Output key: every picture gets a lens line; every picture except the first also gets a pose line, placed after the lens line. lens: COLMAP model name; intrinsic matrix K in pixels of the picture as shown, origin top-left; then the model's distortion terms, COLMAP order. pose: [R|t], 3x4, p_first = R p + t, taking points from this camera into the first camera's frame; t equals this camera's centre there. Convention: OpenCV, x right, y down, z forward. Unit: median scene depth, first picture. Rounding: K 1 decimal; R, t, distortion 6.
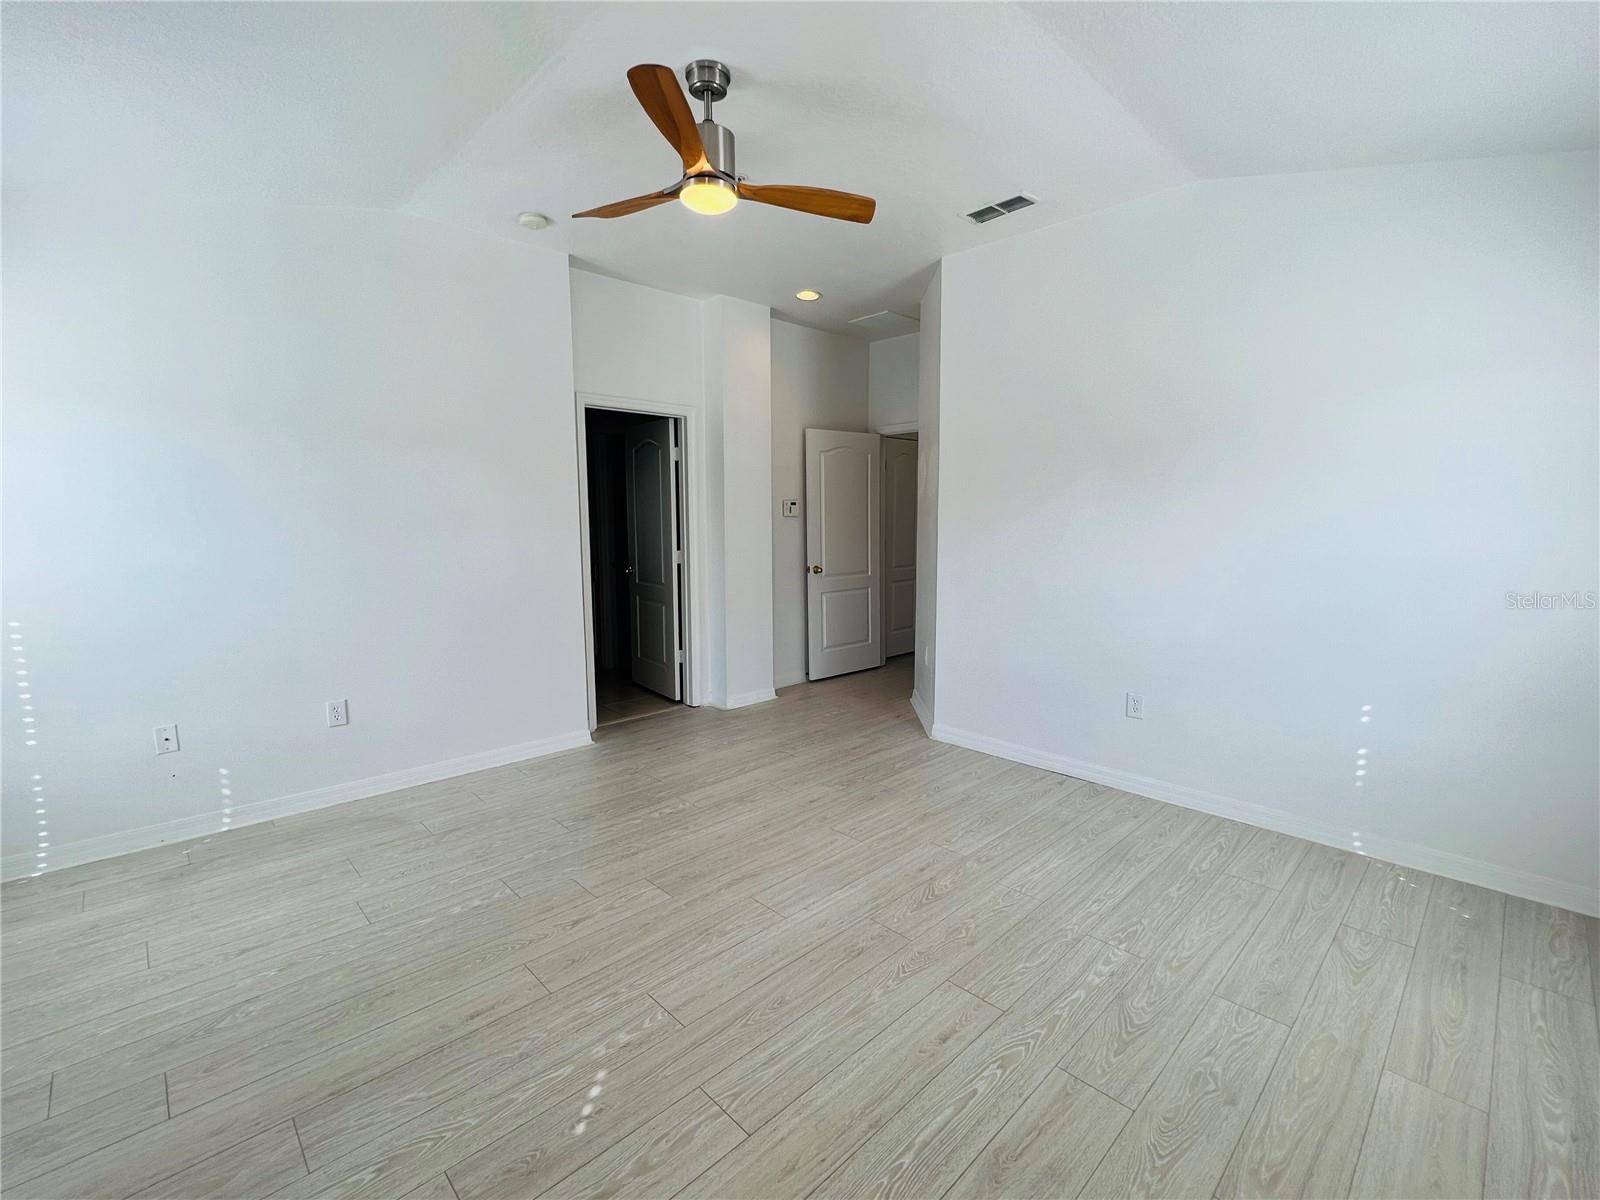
lens RADIAL K [[705.8, 0, 803.6], [0, 705.8, 595.5], [0, 0, 1]] dist [0.000069, 0.000409]
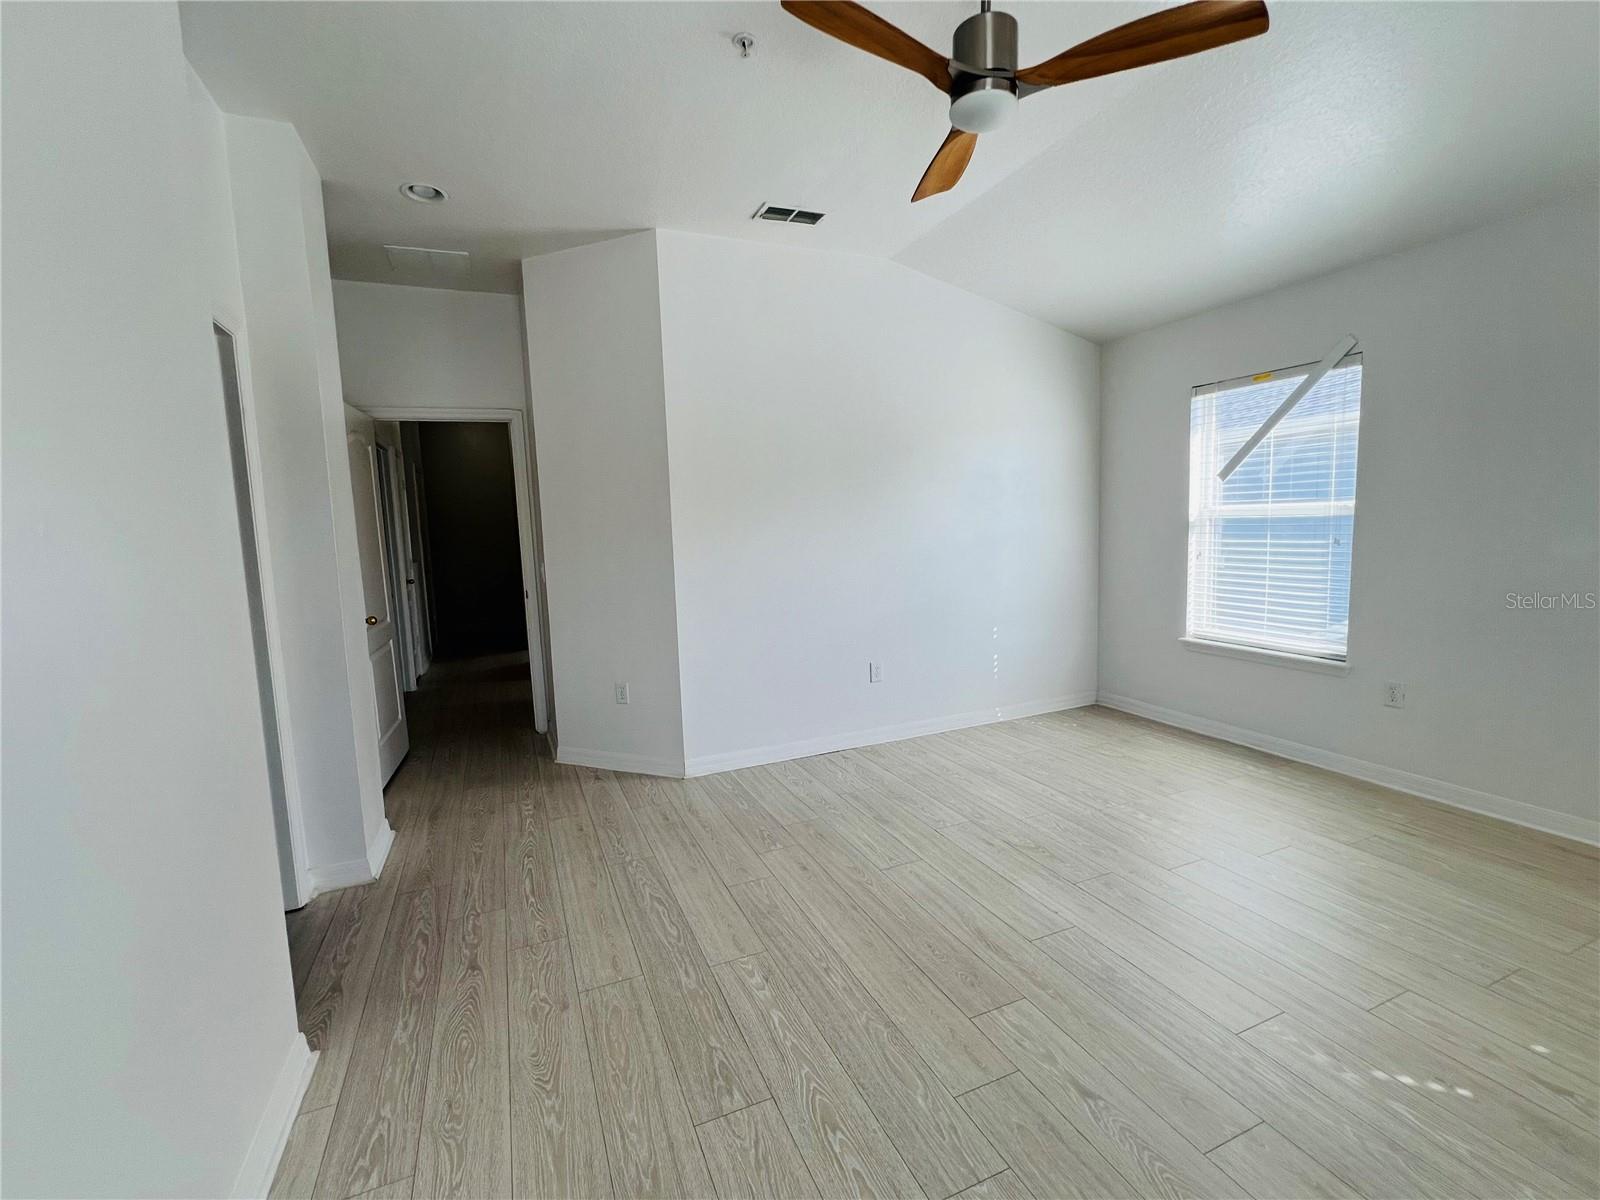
lens RADIAL K [[705.8, 0, 799.7], [0, 705.8, 595.9], [0, 0, 1]] dist [0.000069, 0.000409]
pose [[0.359590, -0.109189, 0.926700, -0.817282], [0.144973, 0.987608, 0.060112, -0.077725], [-0.921780, 0.112731, 0.370963, 0.772465]]
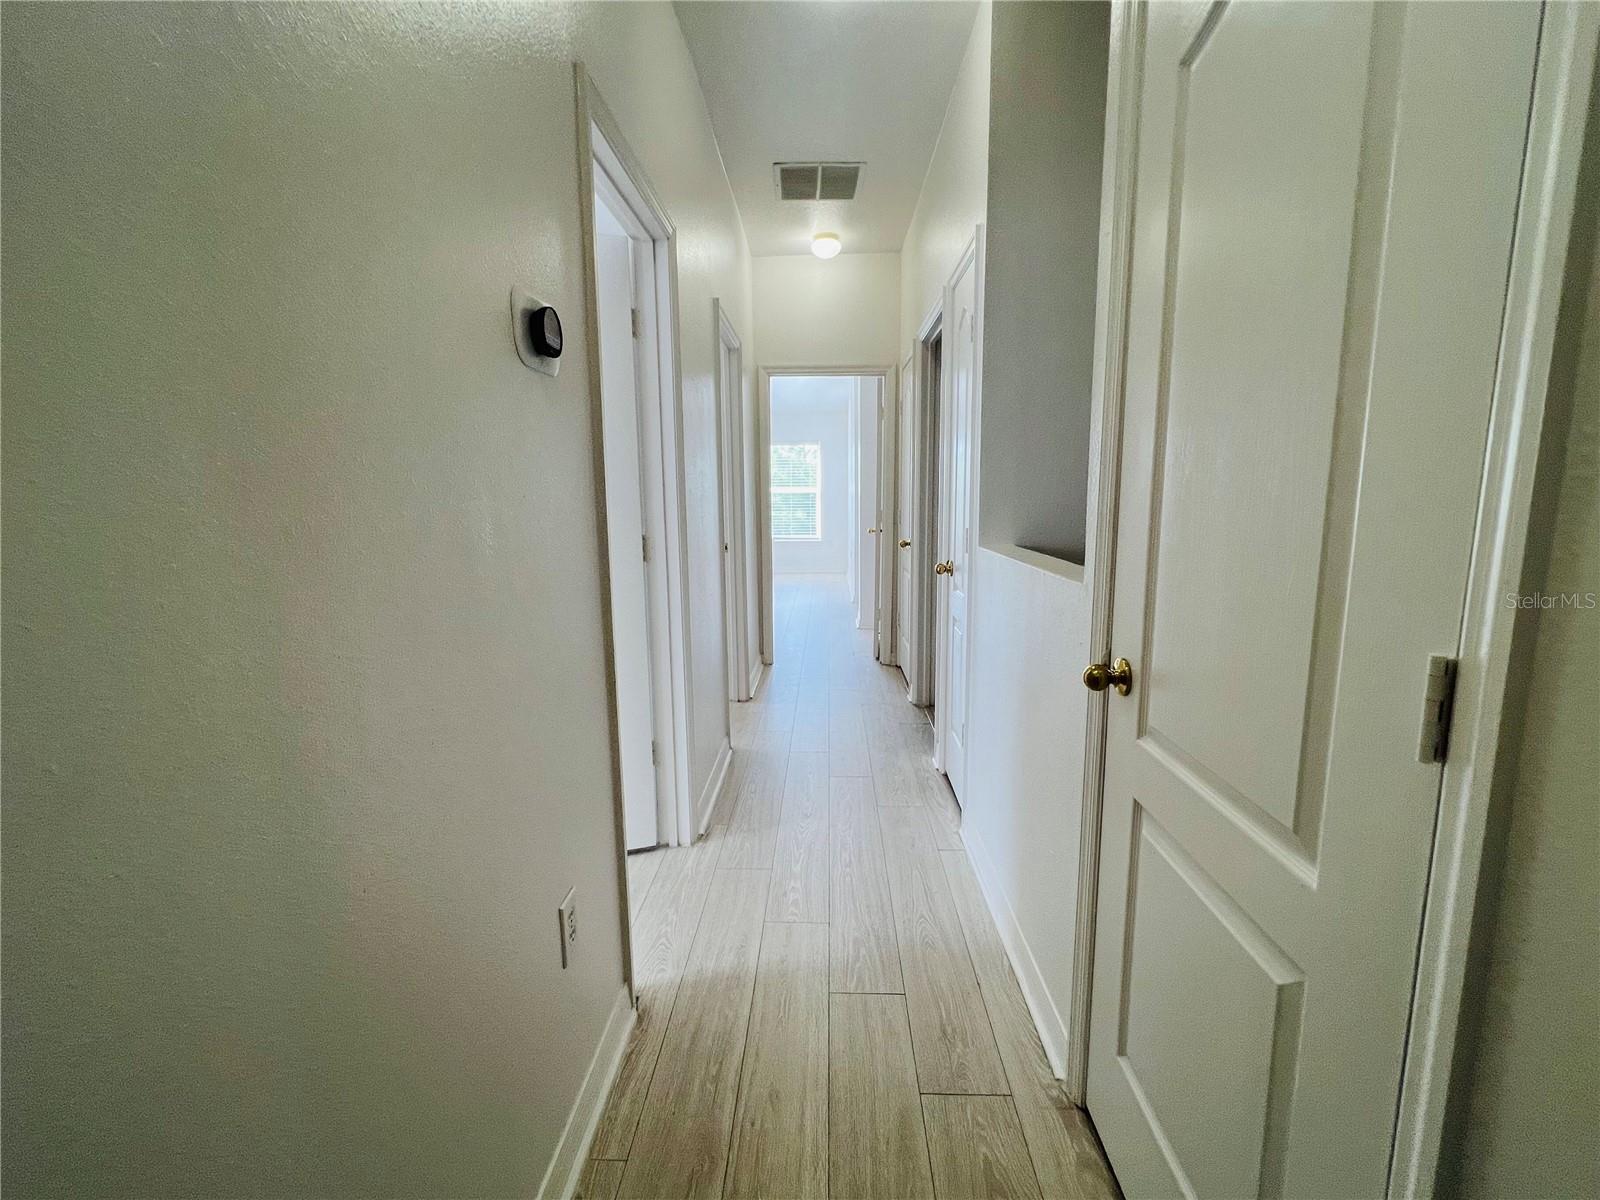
lens RADIAL K [[705.8, 0, 802.8], [0, 705.8, 601.9], [0, 0, 1]] dist [0.000069, 0.000409]
pose [[-0.725397, 0.122758, -0.677296, 0.251023], [-0.067226, 0.966630, 0.247199, -0.149810], [0.685040, 0.224849, -0.692937, 1.580002]]
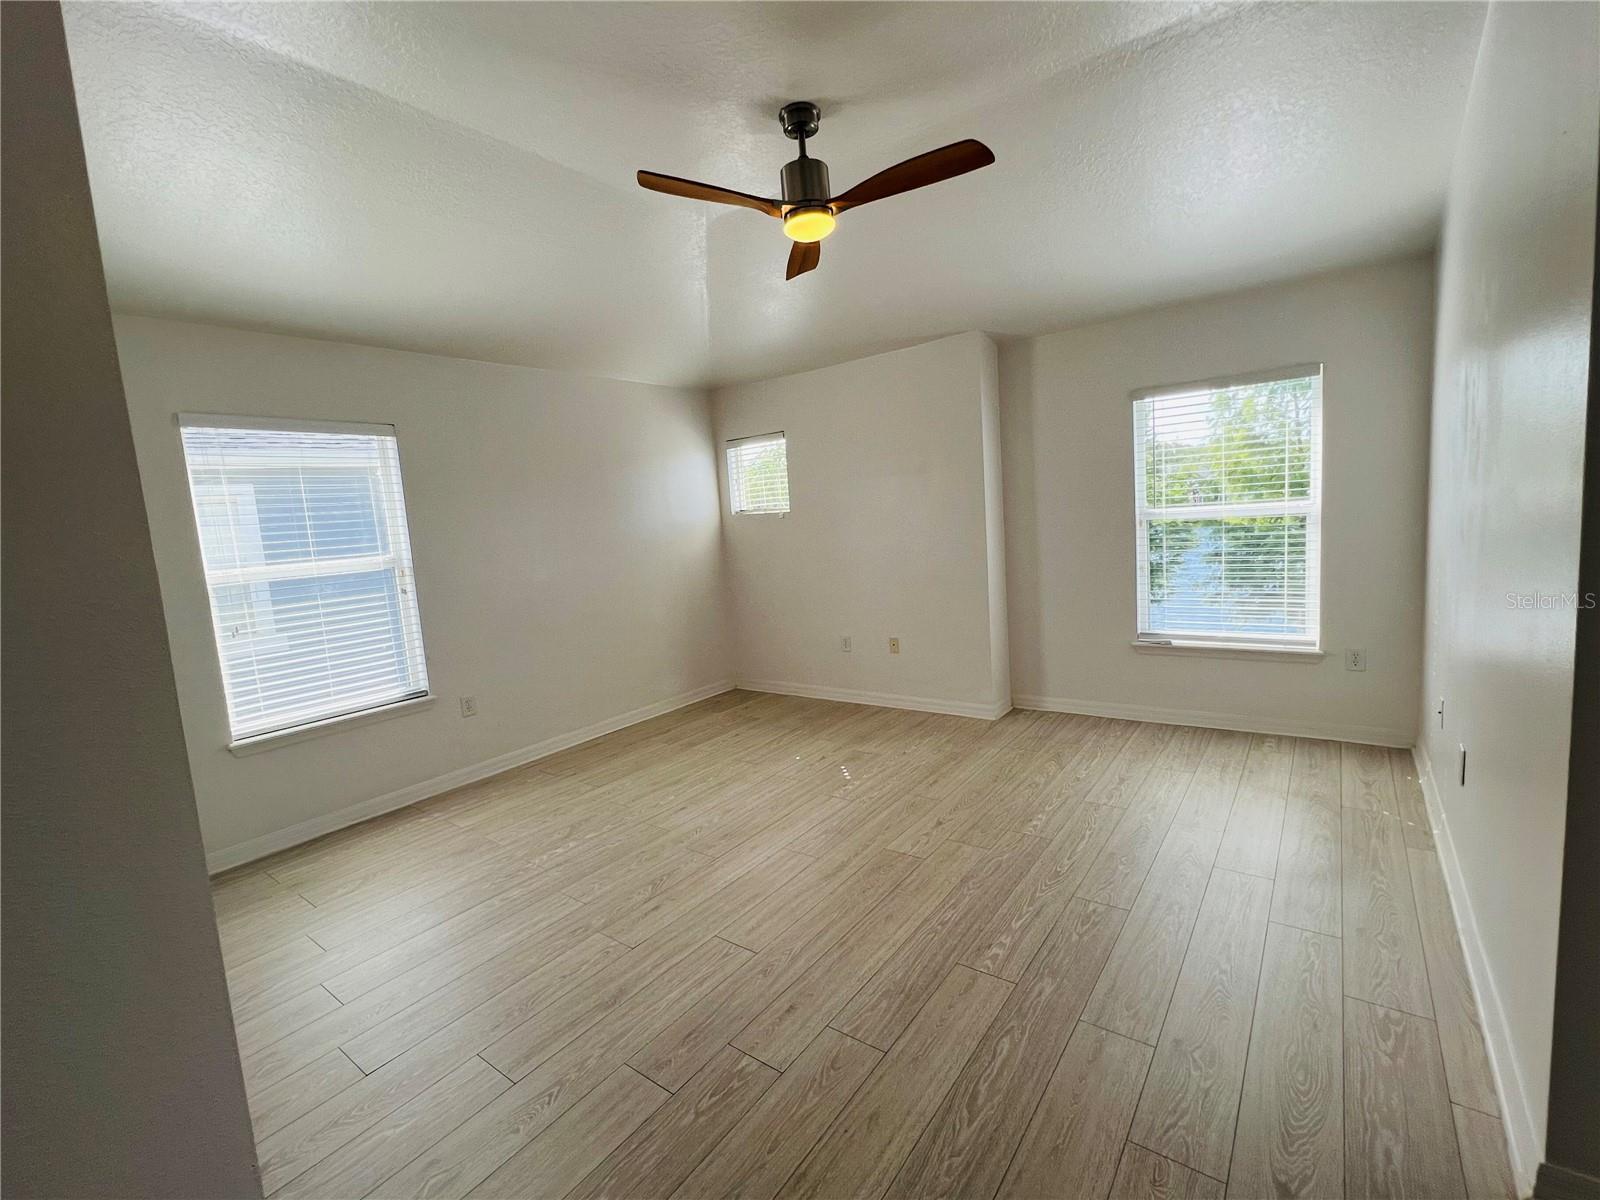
lens RADIAL K [[705.8, 0, 803.8], [0, 705.8, 598.9], [0, 0, 1]] dist [0.000069, 0.000409]
pose [[-0.985130, 0.091725, -0.145279, 0.065384], [0.055691, 0.970389, 0.235040, -0.215296], [0.162536, 0.223454, -0.961067, 1.732579]]
